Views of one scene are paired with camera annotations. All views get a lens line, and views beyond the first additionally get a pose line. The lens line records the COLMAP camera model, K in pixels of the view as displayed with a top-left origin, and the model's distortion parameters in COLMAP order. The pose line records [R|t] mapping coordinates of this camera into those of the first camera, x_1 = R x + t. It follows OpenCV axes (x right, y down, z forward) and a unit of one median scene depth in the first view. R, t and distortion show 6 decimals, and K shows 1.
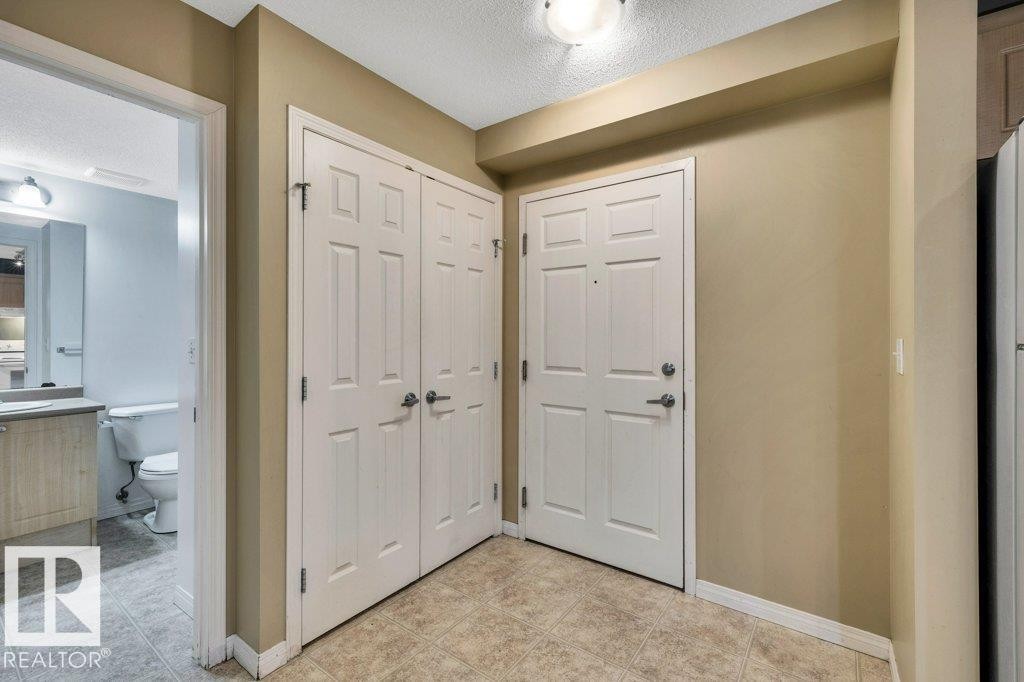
lens RADIAL K [[453.6, 0, 514.8], [0, 453.6, 338.4], [0, 0, 1]] dist [-0.002791, 0.000739]
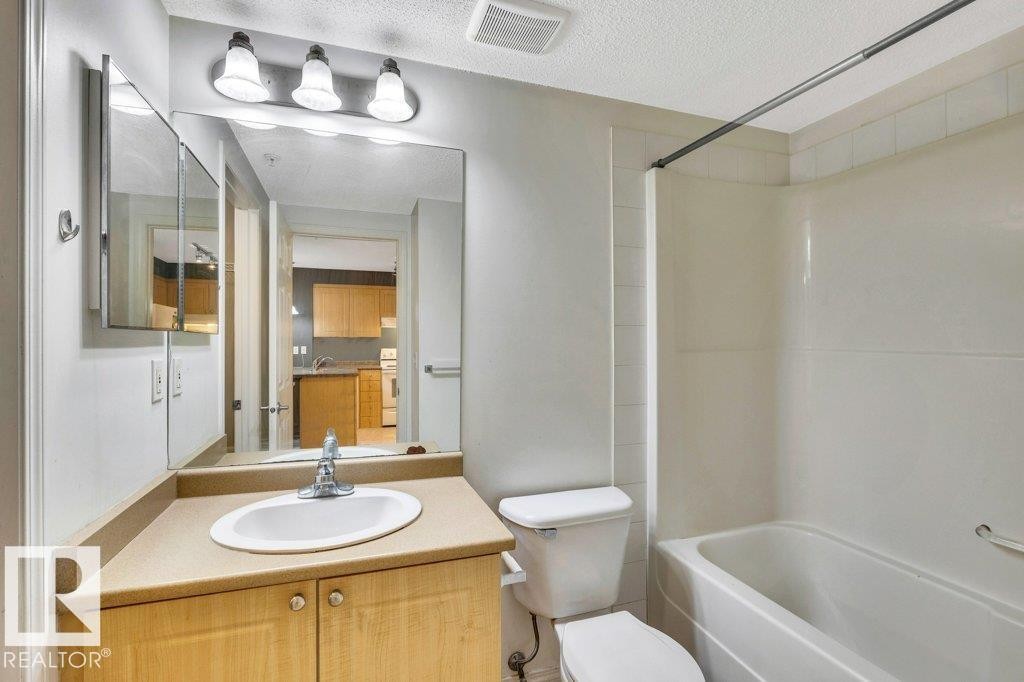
lens RADIAL K [[493.0, 0, 510.8], [0, 493.0, 335.4], [0, 0, 1]] dist [0.002226, -0.001047]
pose [[0.818384, -0.005187, -0.574648, -0.272461], [0.001509, 0.999975, -0.006877, -0.014185], [0.574669, 0.004761, 0.818372, 0.264881]]
